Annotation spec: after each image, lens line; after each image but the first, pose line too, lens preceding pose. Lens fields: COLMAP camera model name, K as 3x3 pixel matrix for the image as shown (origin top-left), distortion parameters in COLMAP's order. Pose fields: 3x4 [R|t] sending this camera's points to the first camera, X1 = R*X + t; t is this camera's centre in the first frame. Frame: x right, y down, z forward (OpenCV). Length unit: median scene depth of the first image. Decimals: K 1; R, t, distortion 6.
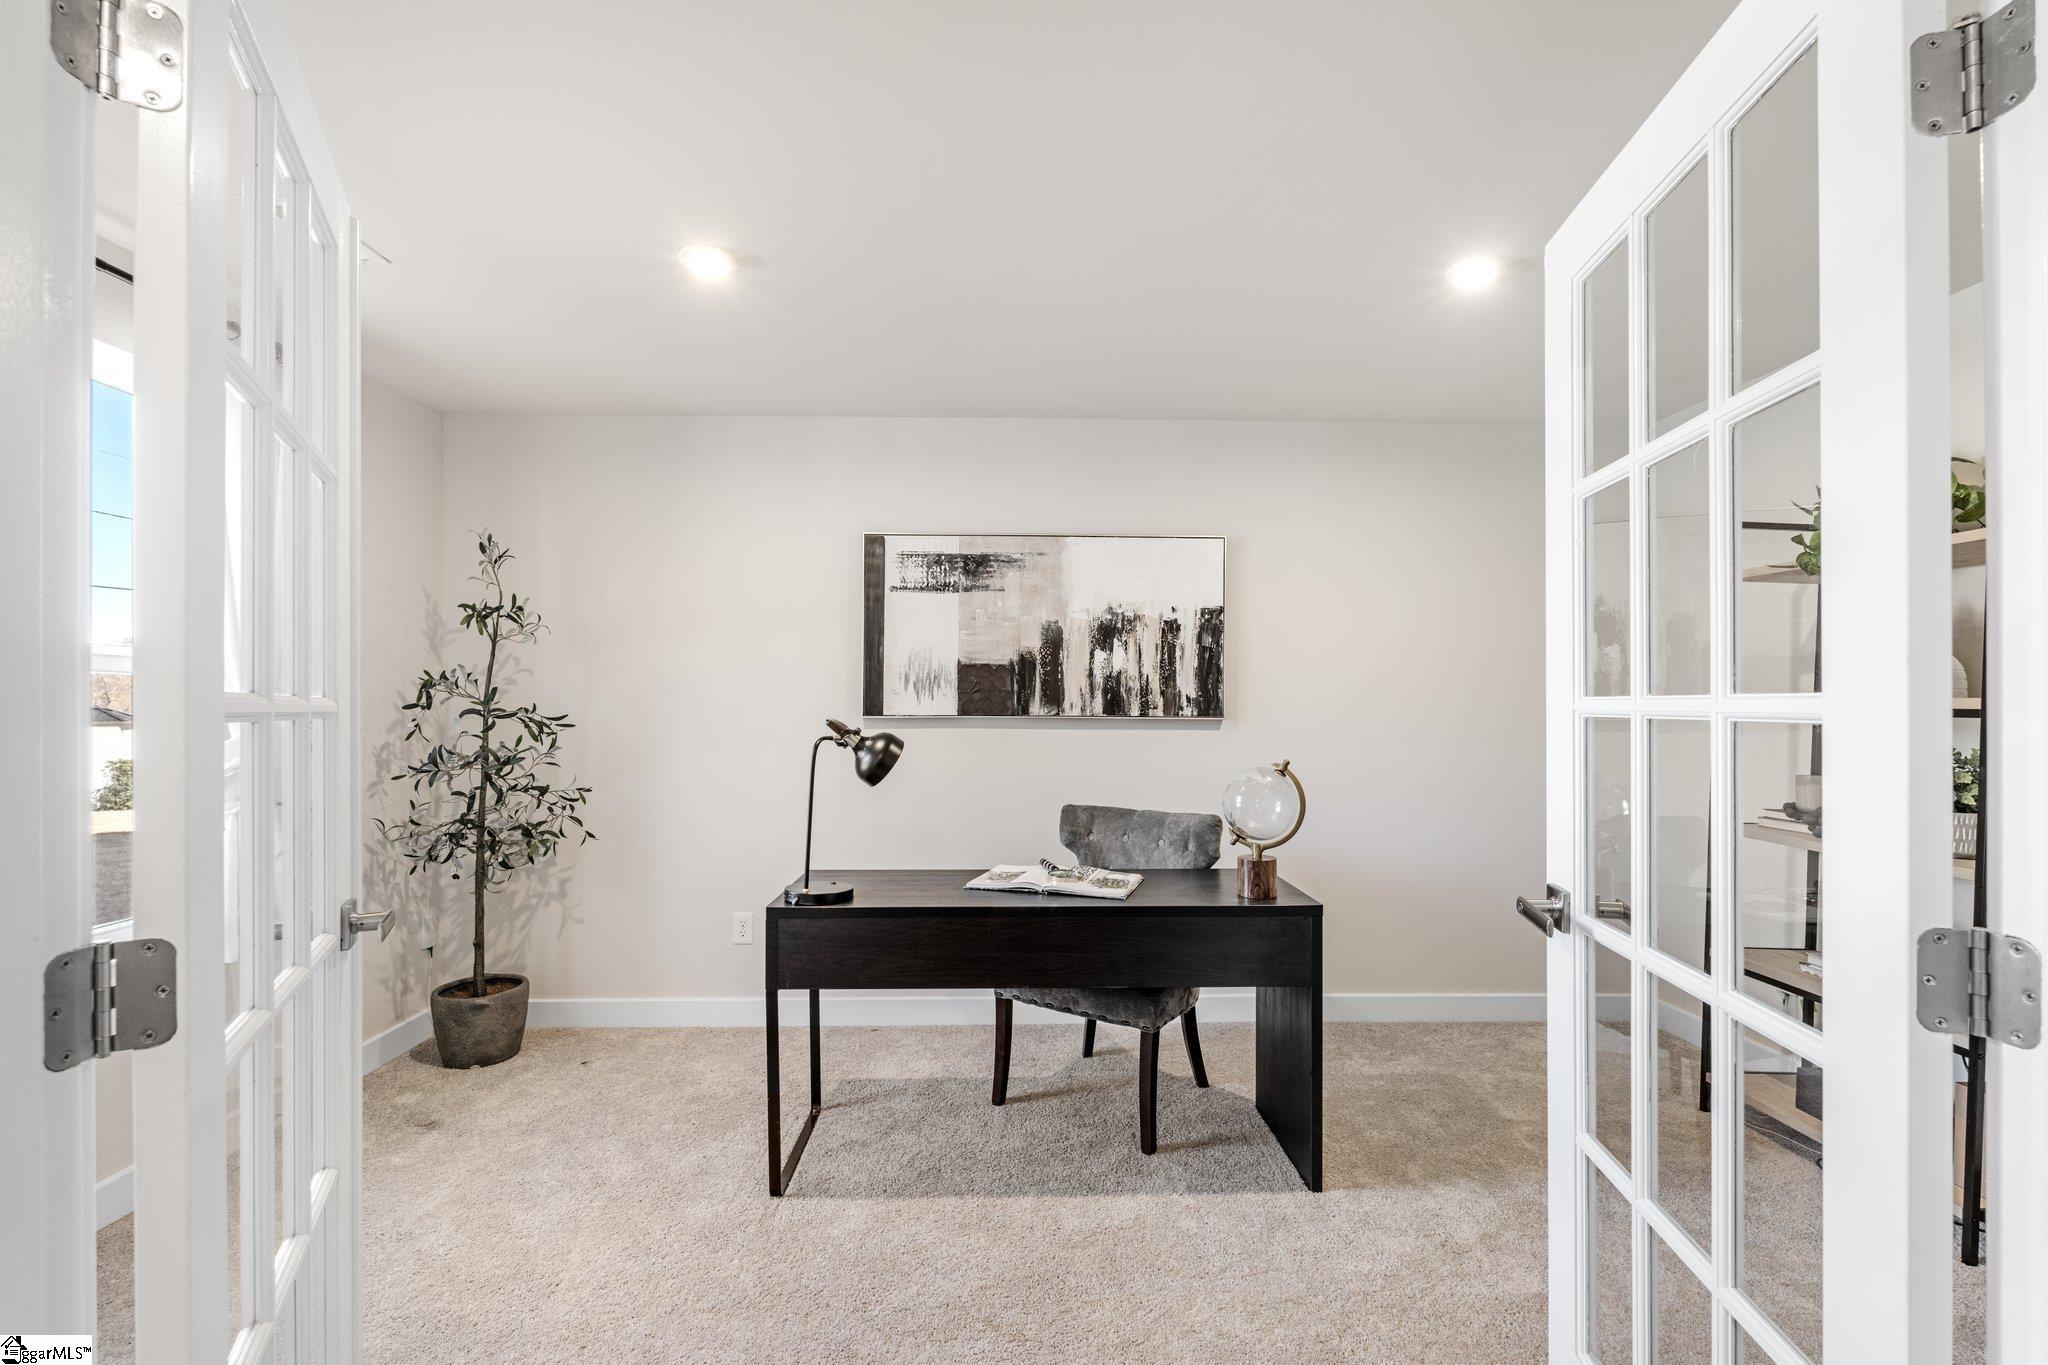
lens RADIAL K [[898.7, 0, 1020.1], [0, 898.7, 692.8], [0, 0, 1]] dist [-0.006657, 0.000456]
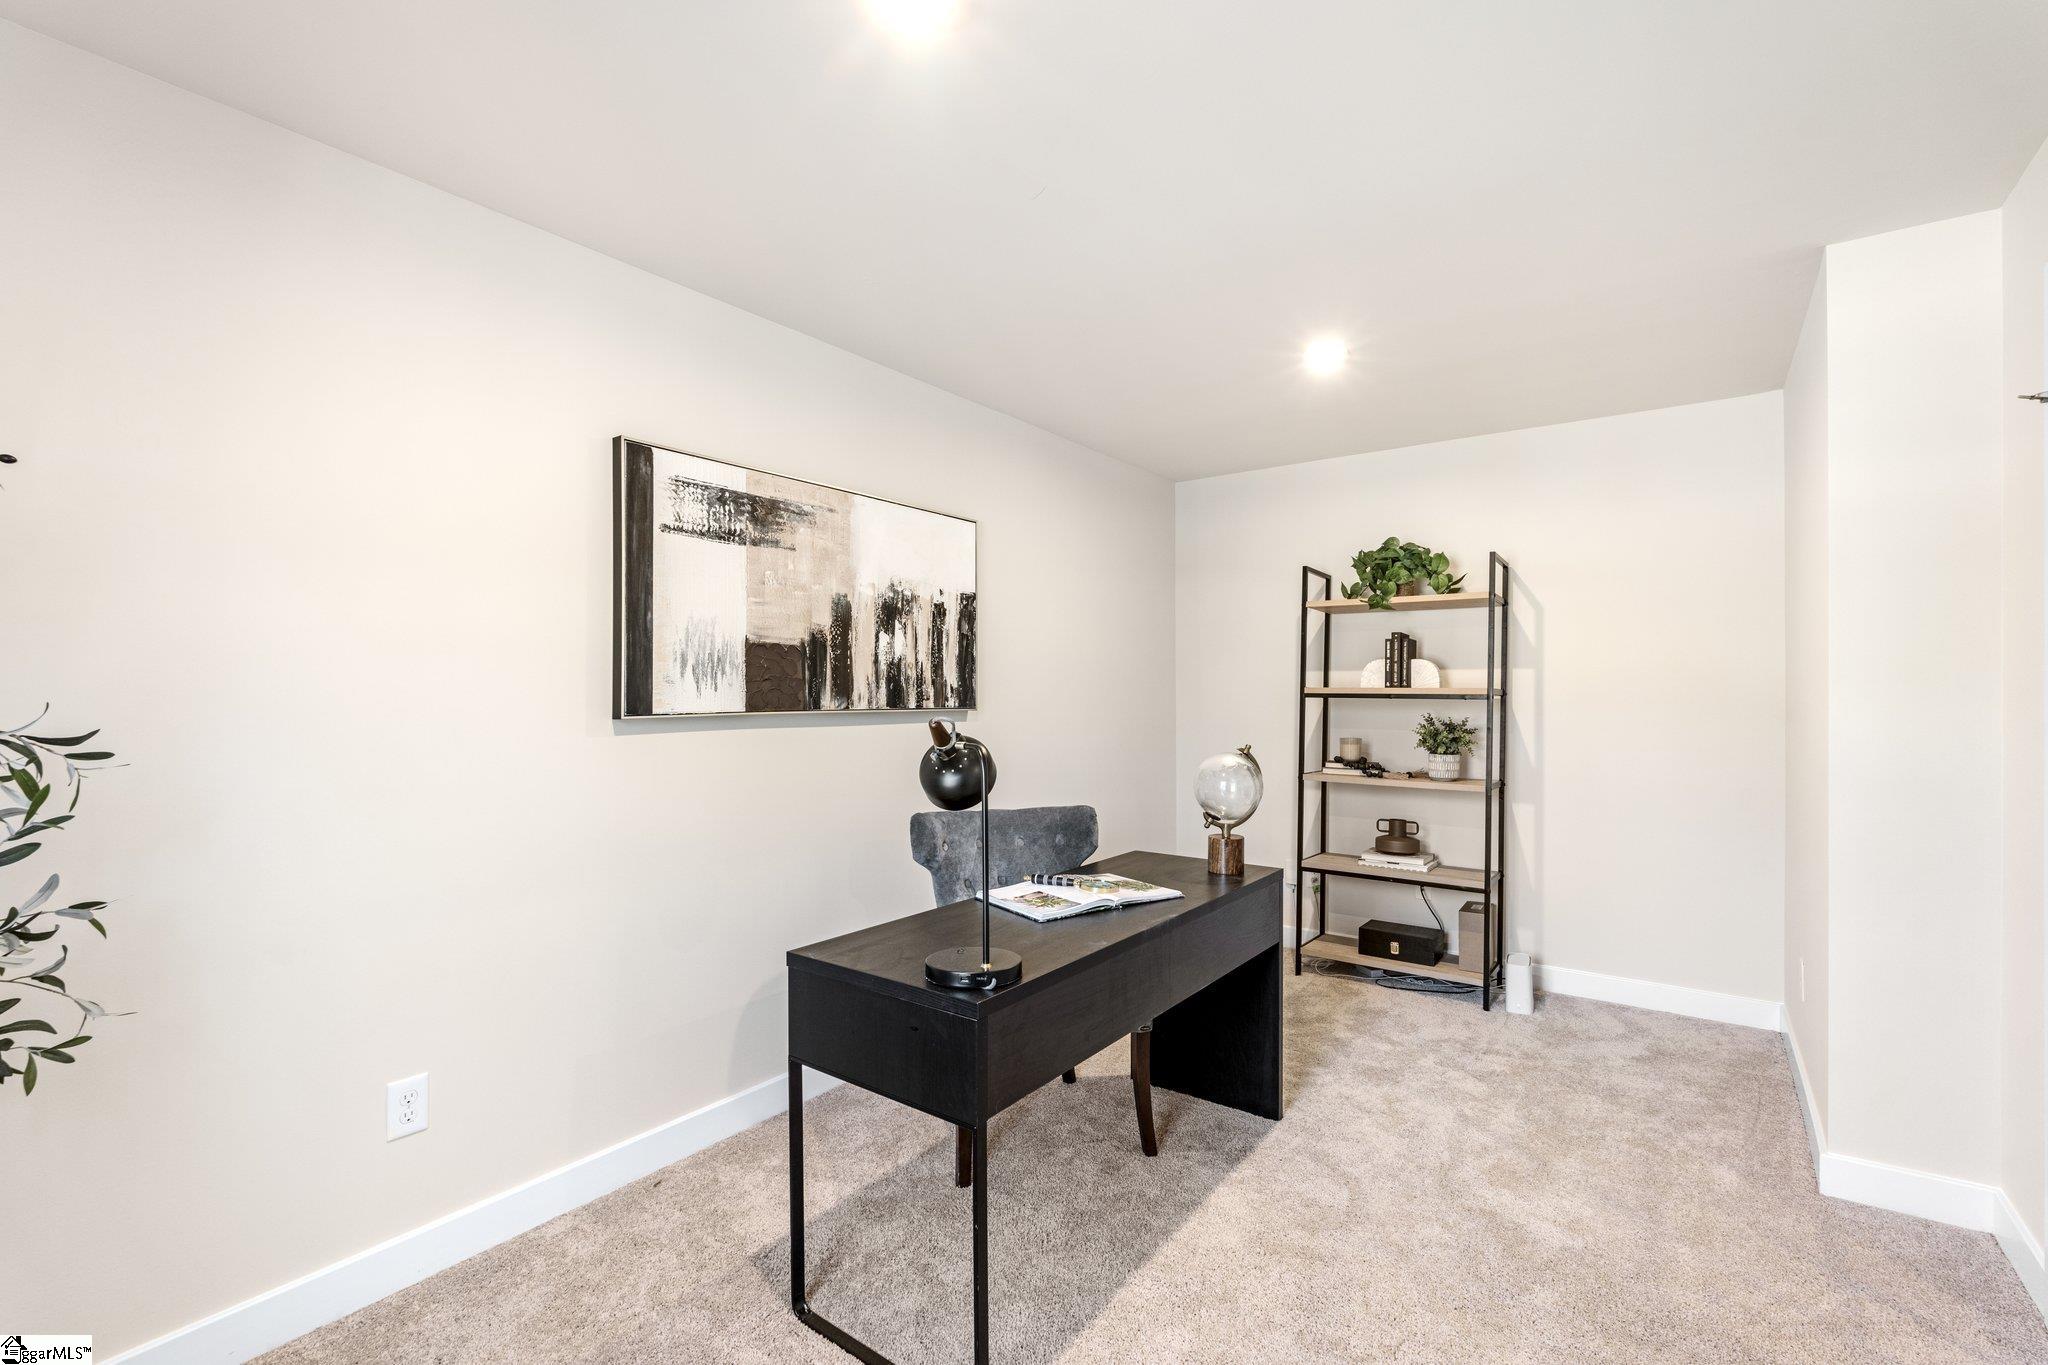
lens RADIAL K [[898.7, 0, 1020.1], [0, 898.7, 692.8], [0, 0, 1]] dist [-0.006657, 0.000456]
pose [[0.620181, -0.005711, 0.784438, -0.506553], [-0.003725, 0.999941, 0.010224, 0.000944], [-0.784450, -0.009263, 0.620123, 0.364443]]
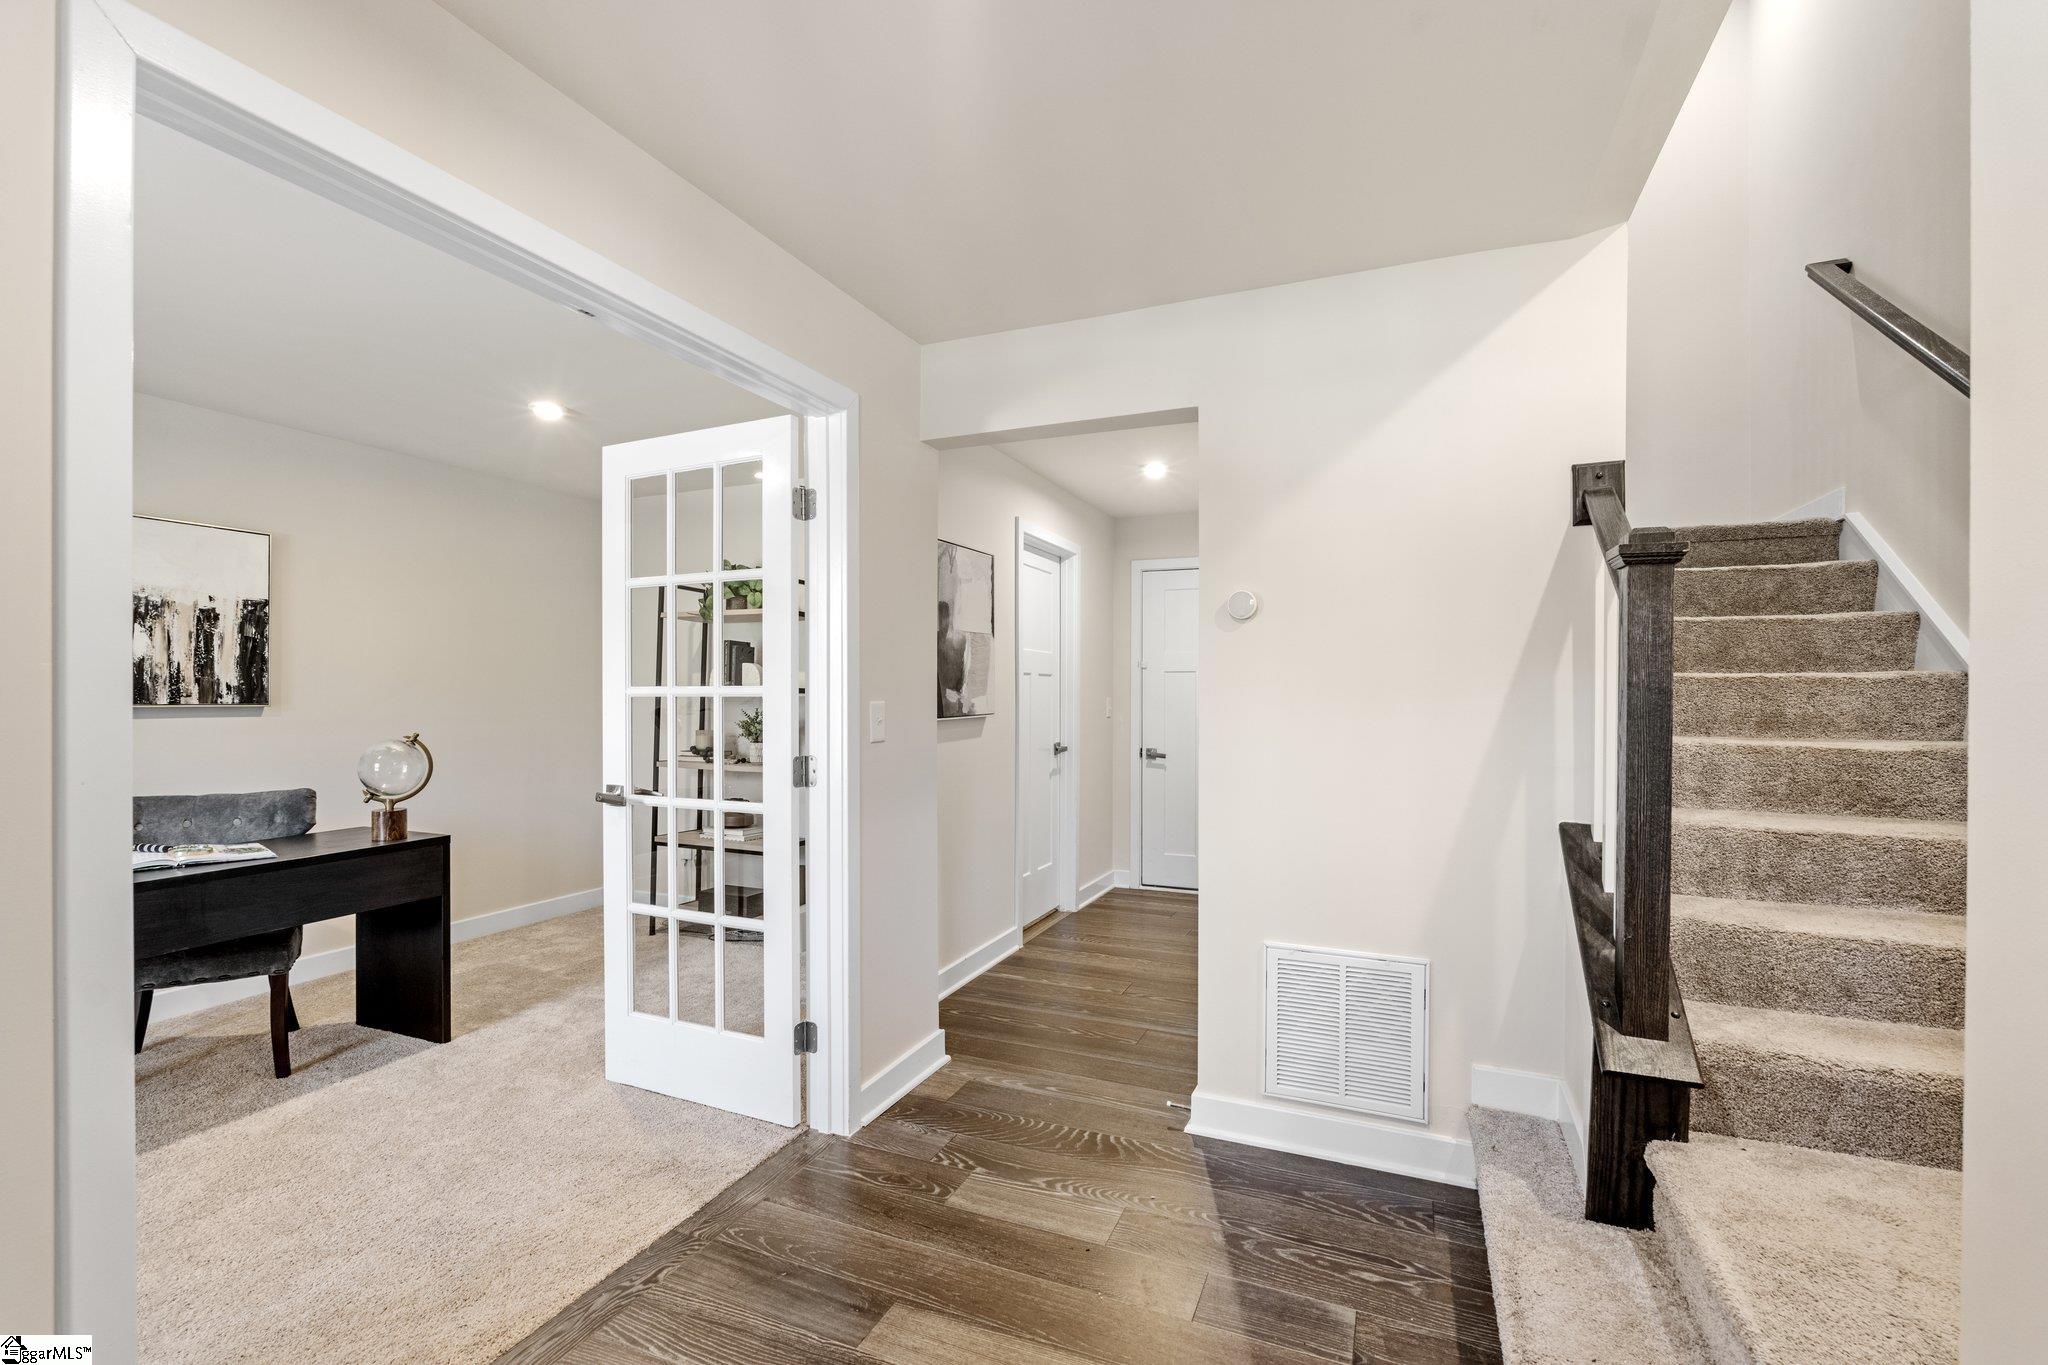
lens RADIAL K [[898.7, 0, 1020.1], [0, 898.7, 692.8], [0, 0, 1]] dist [-0.006657, 0.000456]
pose [[0.419934, -0.003897, 0.907546, -0.361757], [-0.006734, 0.999950, 0.007409, -0.000148], [-0.907530, -0.009223, 0.419887, -0.250311]]
